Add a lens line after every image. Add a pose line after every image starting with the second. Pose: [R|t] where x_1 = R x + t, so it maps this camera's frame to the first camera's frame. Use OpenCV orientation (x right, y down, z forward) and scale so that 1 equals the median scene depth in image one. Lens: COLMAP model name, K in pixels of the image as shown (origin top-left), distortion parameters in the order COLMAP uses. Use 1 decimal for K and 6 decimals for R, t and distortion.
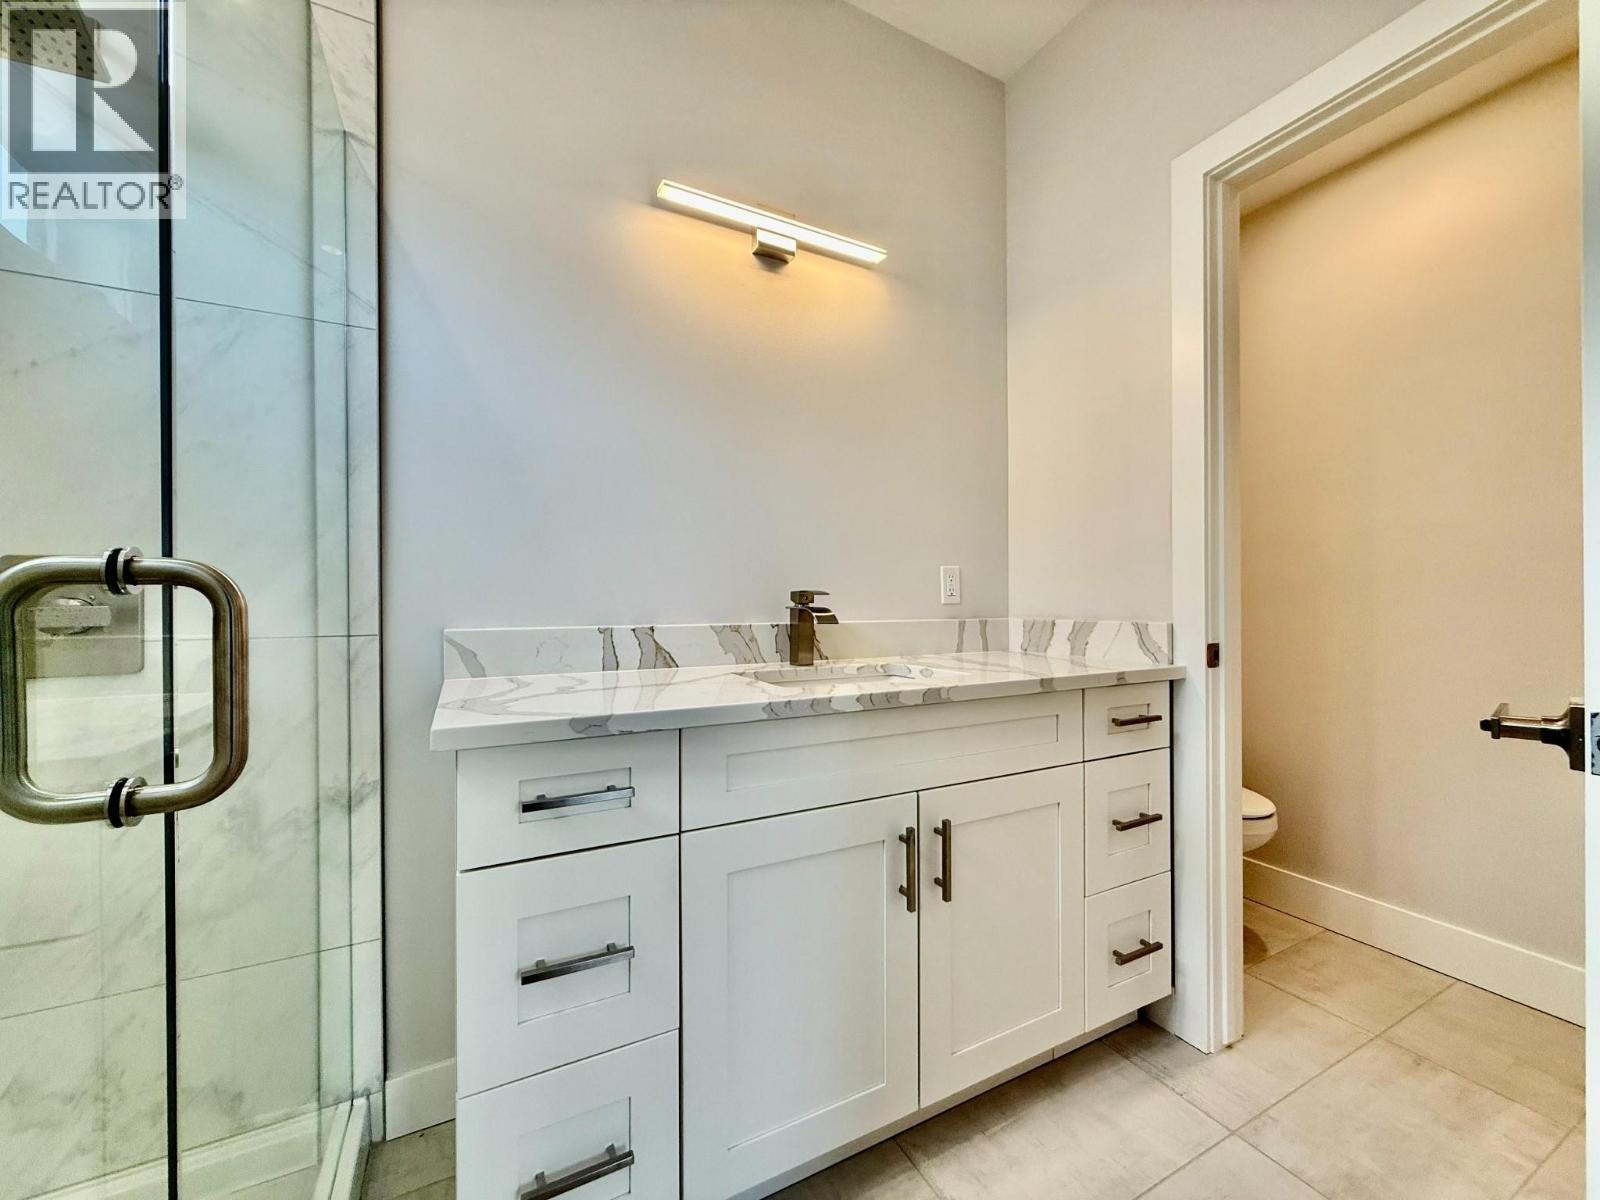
lens RADIAL K [[633.7, 0, 794.8], [0, 633.7, 602.2], [0, 0, 1]] dist [-0.000199, 0.000119]
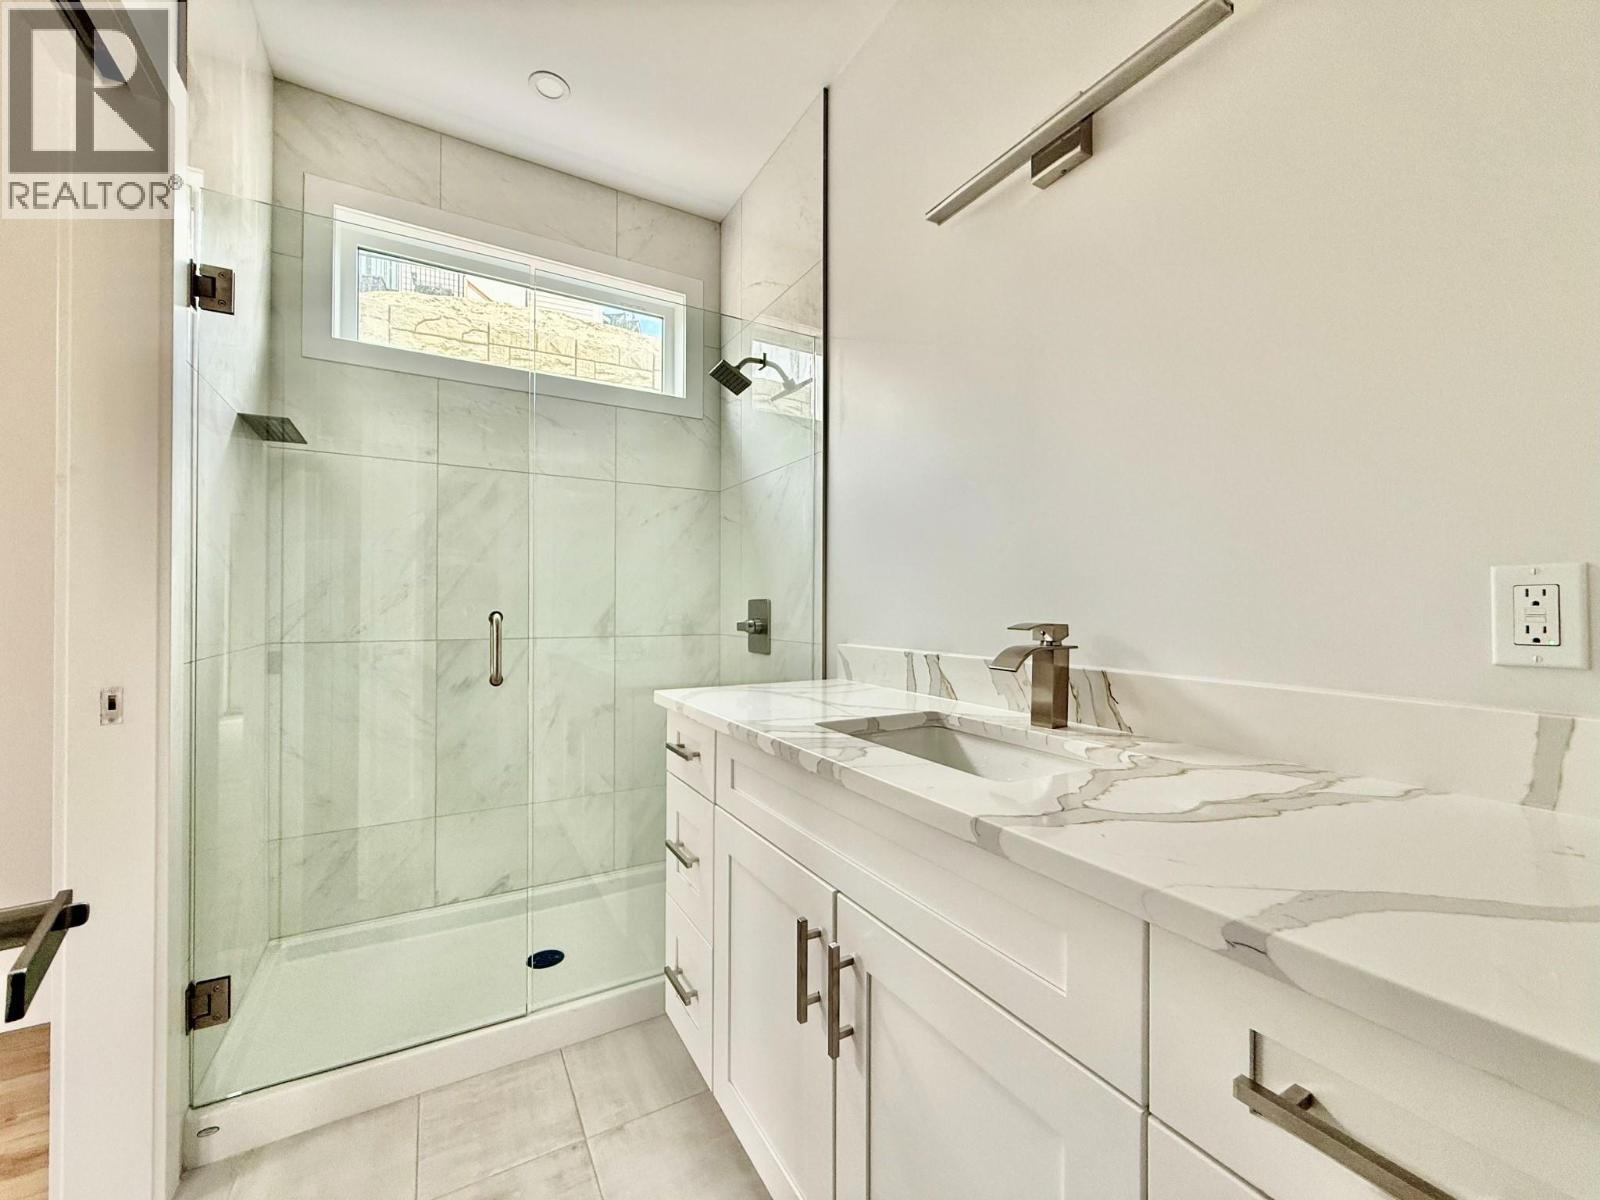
lens RADIAL K [[633.7, 0, 794.8], [0, 633.7, 602.2], [0, 0, 1]] dist [-0.000199, 0.000119]
pose [[0.035175, -0.002402, -0.999378, 0.787173], [-0.005575, 0.999981, -0.002600, -0.041886], [0.999366, 0.005663, 0.035161, 0.747275]]
